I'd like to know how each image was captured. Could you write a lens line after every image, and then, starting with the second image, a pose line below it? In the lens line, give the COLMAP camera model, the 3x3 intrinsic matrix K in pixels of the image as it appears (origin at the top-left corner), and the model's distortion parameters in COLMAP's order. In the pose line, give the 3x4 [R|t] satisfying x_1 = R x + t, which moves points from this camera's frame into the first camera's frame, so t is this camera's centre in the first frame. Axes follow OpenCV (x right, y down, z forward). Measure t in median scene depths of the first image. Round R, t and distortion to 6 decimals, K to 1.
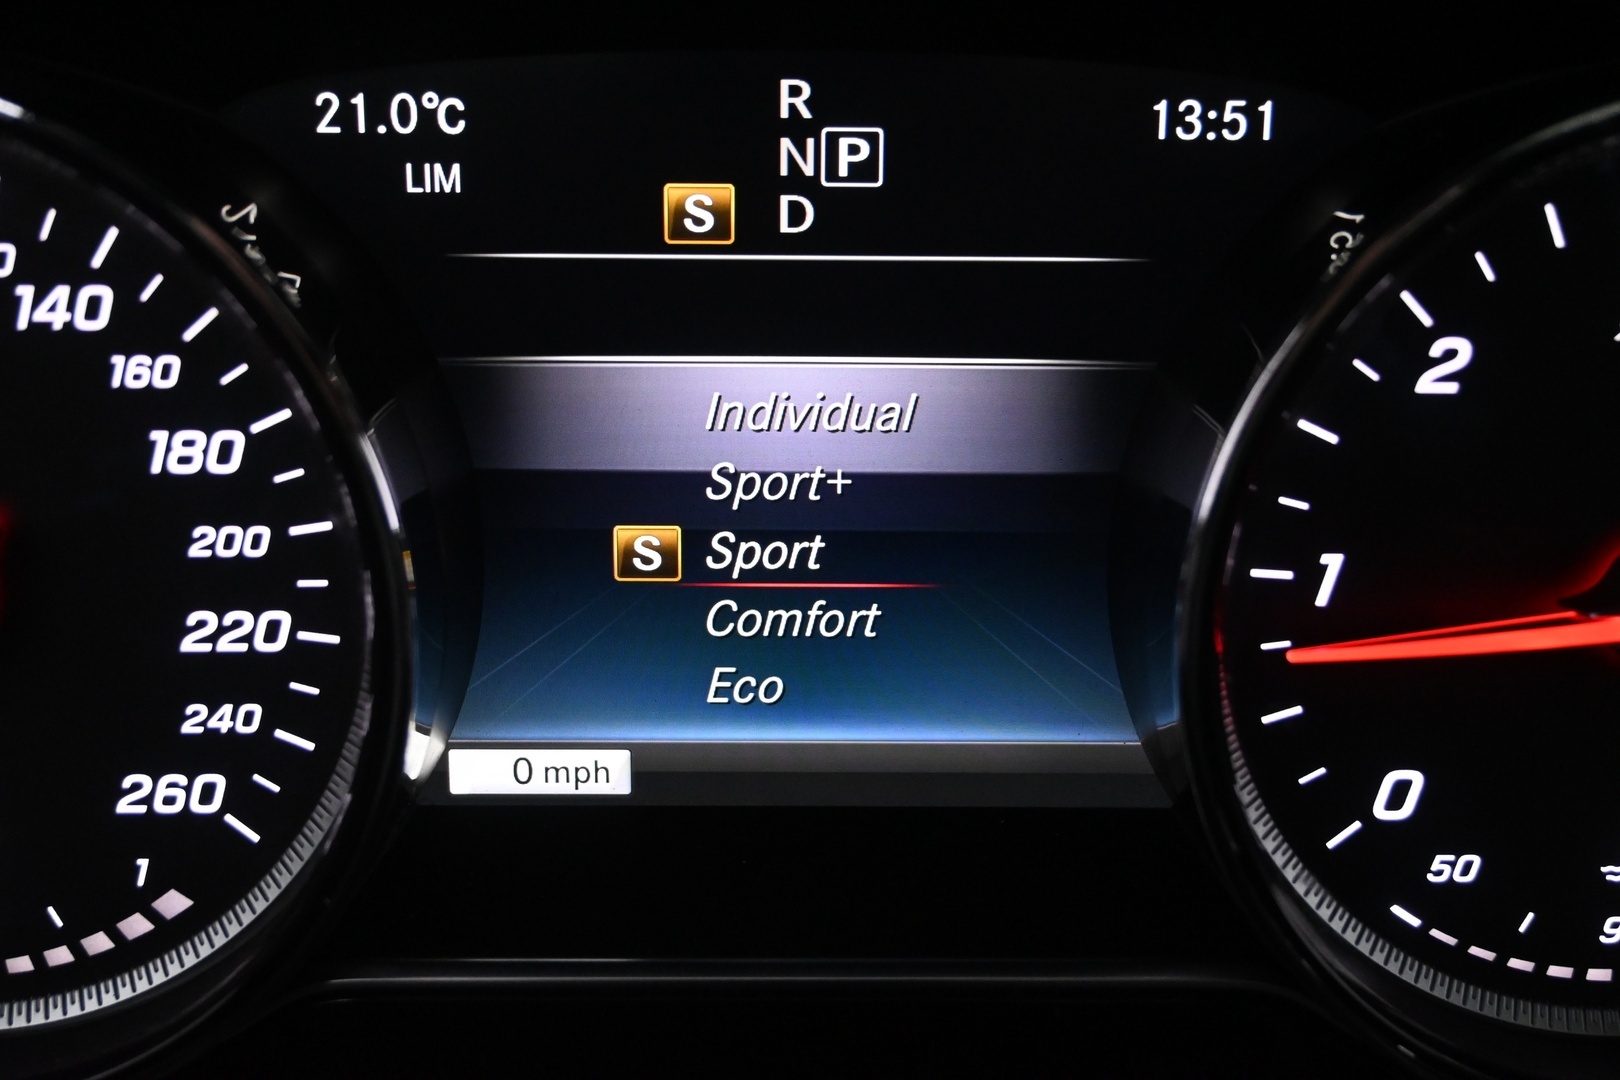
lens RADIAL K [[1867.9, 0, 811.8], [0, 1867.9, 539.0], [0, 0, 1]] dist [0.011585, 0.000000]
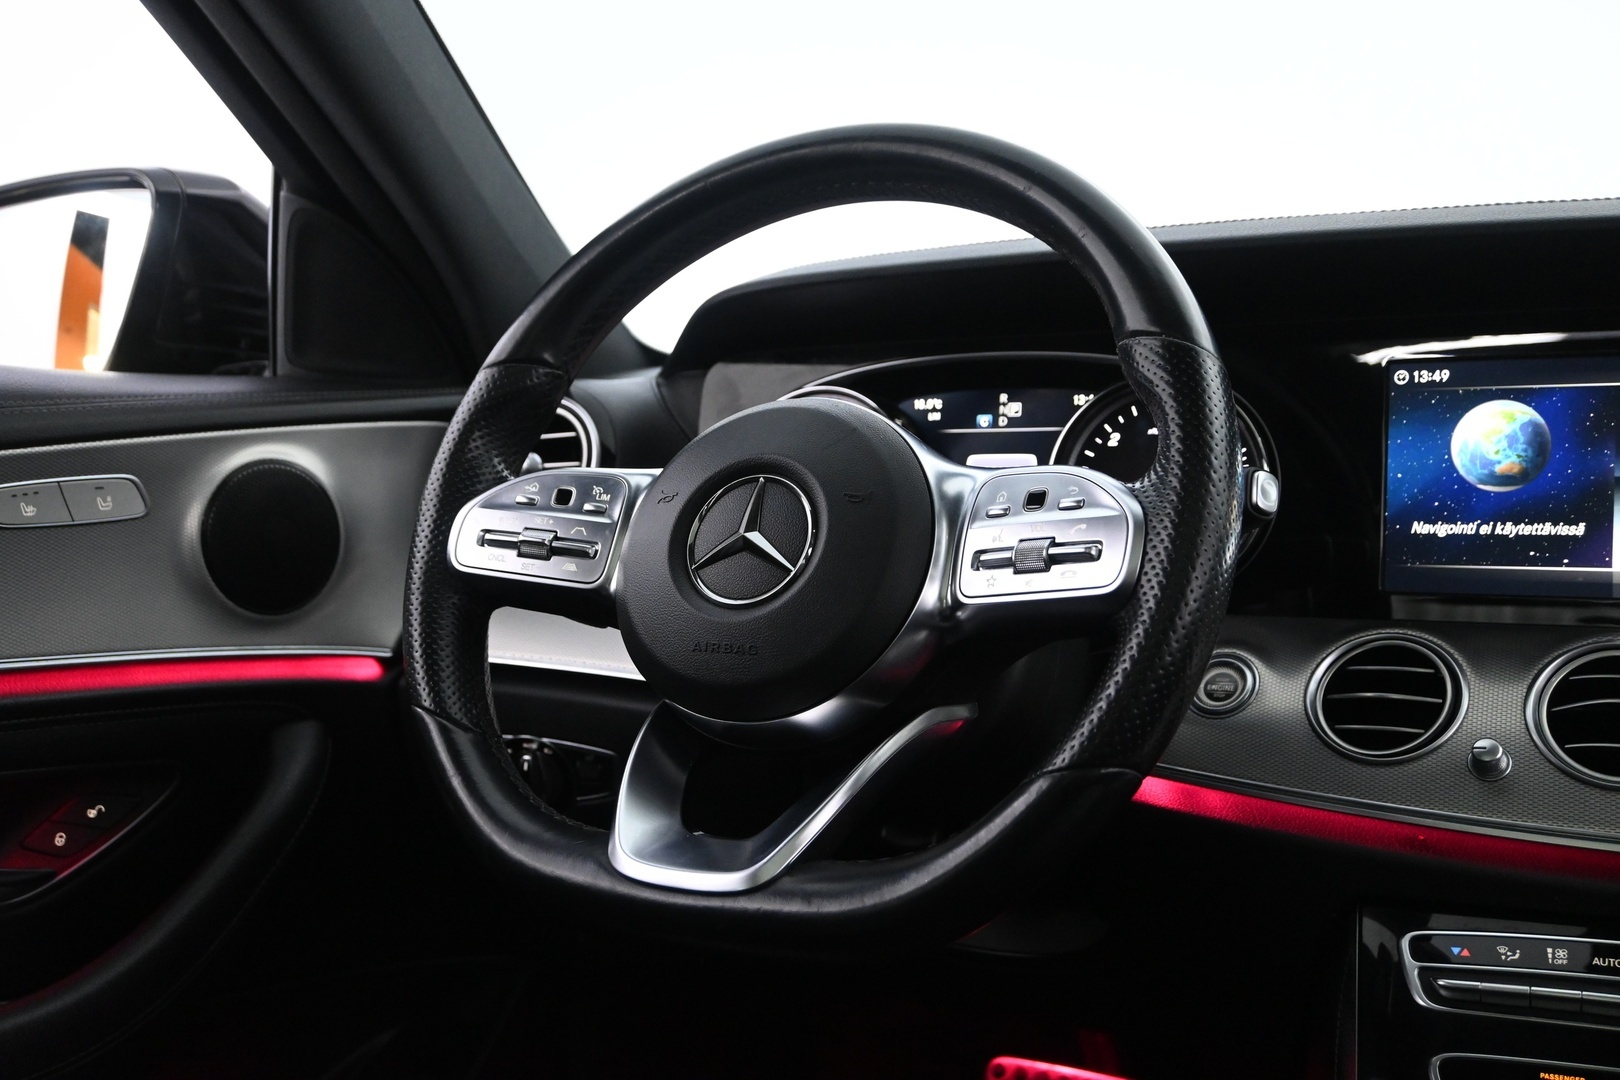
lens RADIAL K [[1563.0, 0, 818.5], [0, 1563.0, 533.9], [0, 0, 1]] dist [-0.006715, 0.000000]
pose [[0.889636, 0.003458, -0.456656, 1.438472], [-0.151325, 0.945707, -0.287643, 1.359687], [0.430869, 0.325001, 0.841859, -2.557864]]
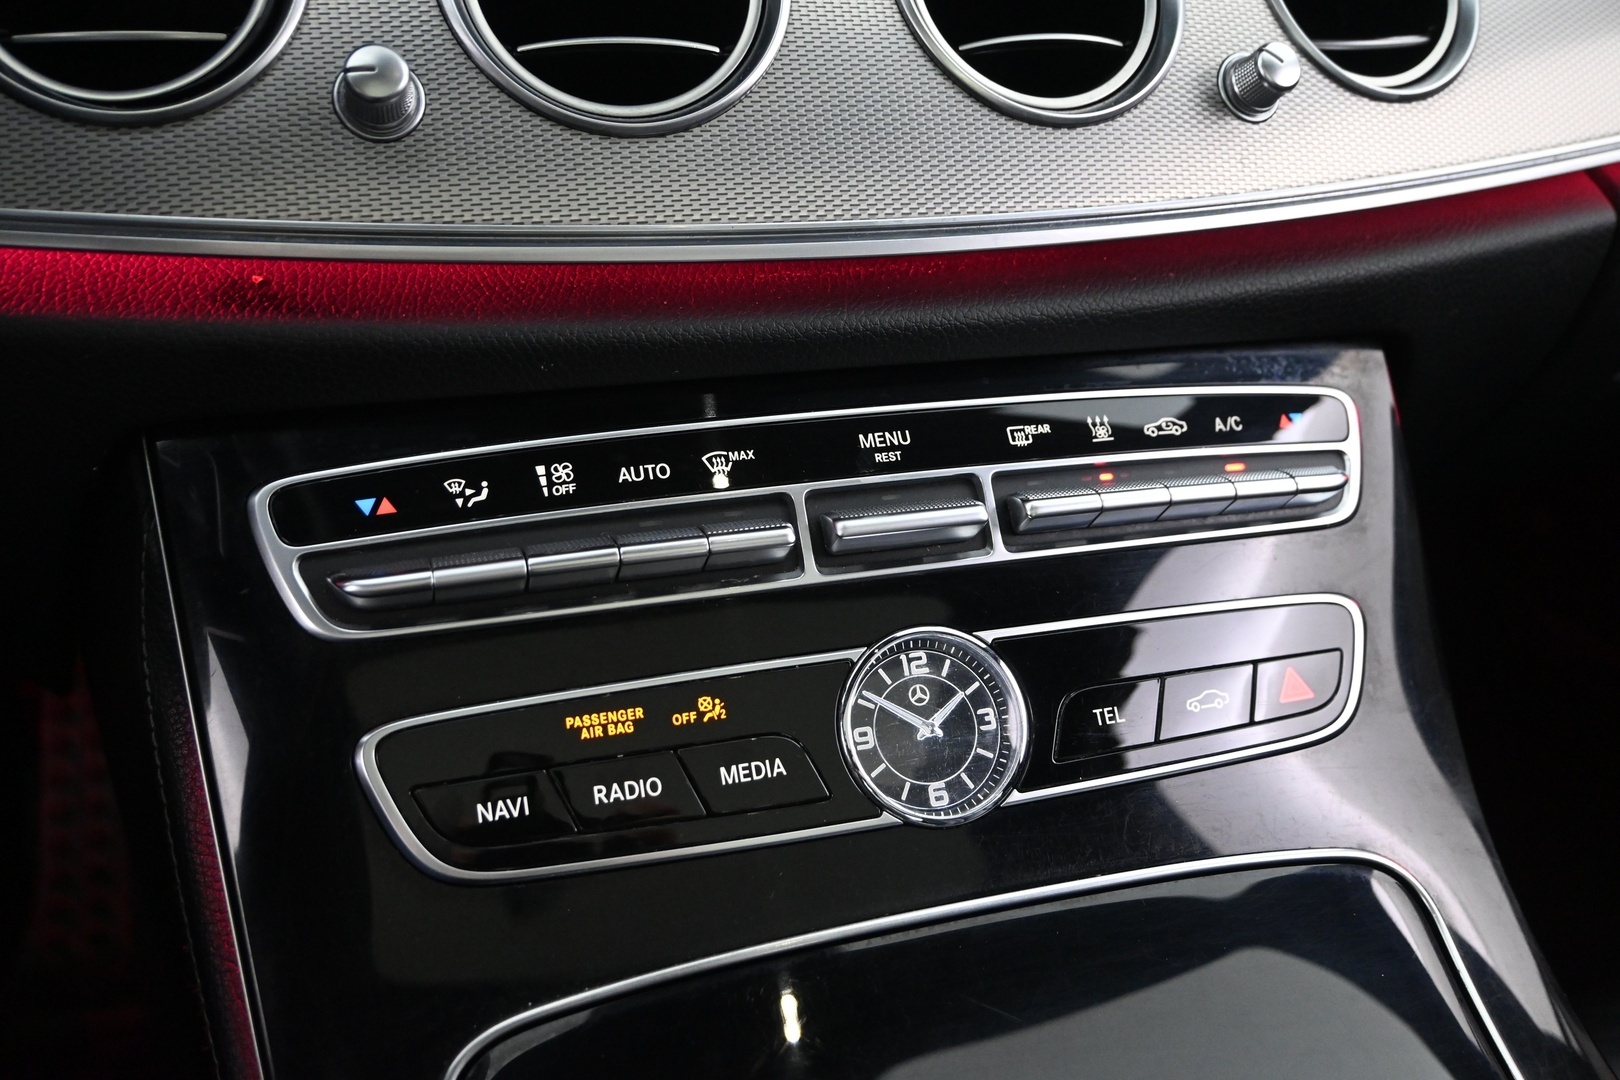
lens RADIAL K [[1473.9, 0, 801.5], [0, 1473.9, 551.9], [0, 0, 1]] dist [-0.012777, 0.000000]
pose [[0.954047, -0.107033, 0.279890, 1.159997], [0.062143, 0.984397, 0.164621, 0.910253], [-0.293143, -0.139663, 0.945813, -0.686395]]
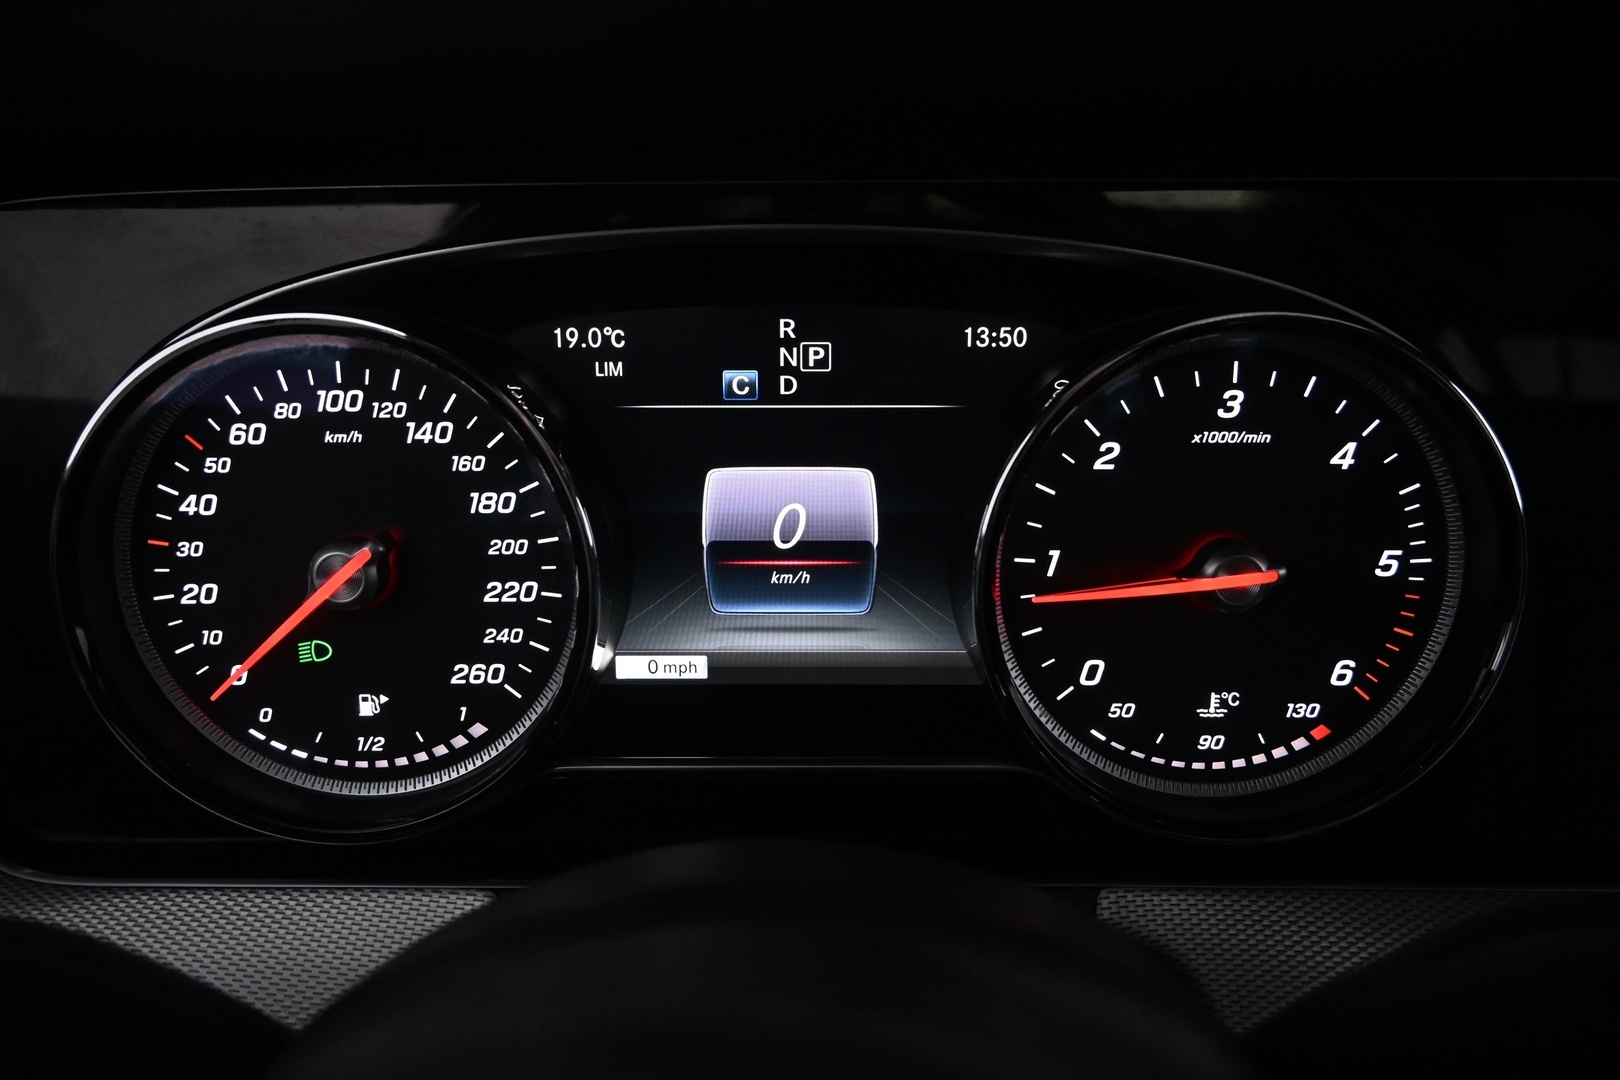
lens RADIAL K [[1109.3, 0, 810.1], [0, 1109.3, 538.8], [0, 0, 1]] dist [0.001733, -0.000028]
pose [[0.999823, -0.006173, -0.017764, 0.035877], [0.005293, 0.998778, -0.049145, 0.051288], [0.018046, 0.049042, 0.998634, -0.188781]]
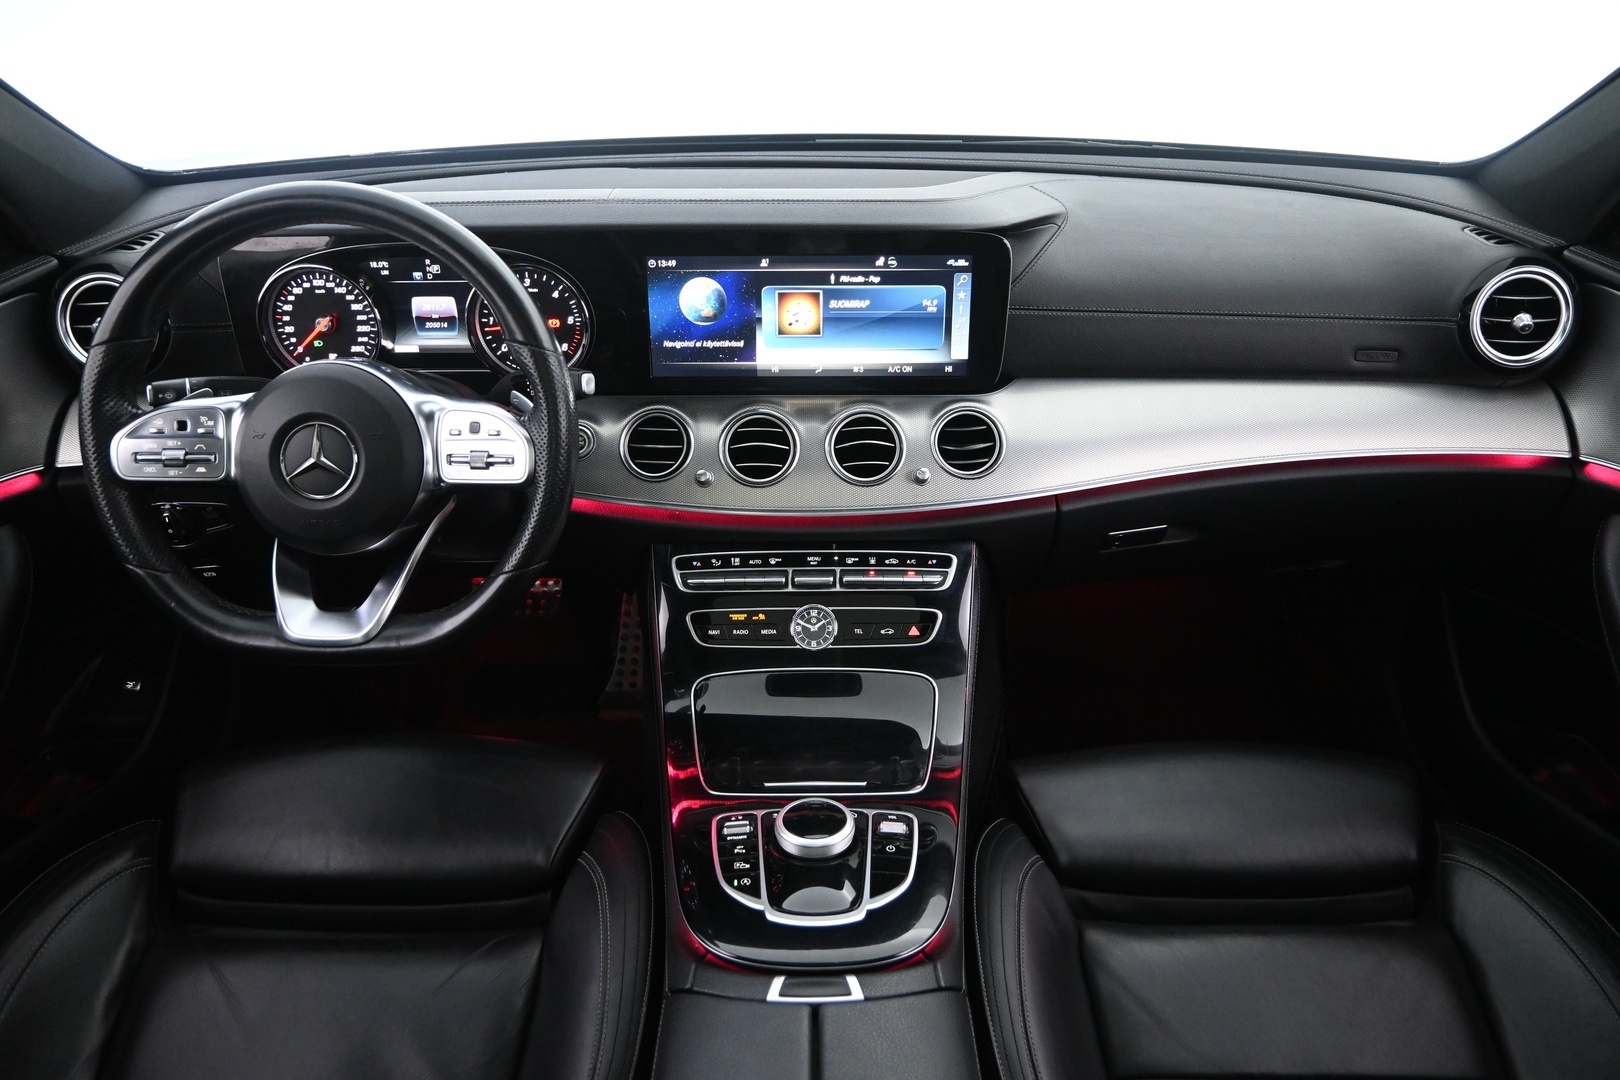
lens RADIAL K [[1109.3, 0, 815.5], [0, 1109.3, 532.8], [0, 0, 1]] dist [0.001733, -0.000028]
pose [[0.999708, -0.008784, -0.022519, 1.788764], [0.011787, 0.990518, 0.136879, 0.293275], [0.021103, -0.137104, 0.990332, -3.938947]]
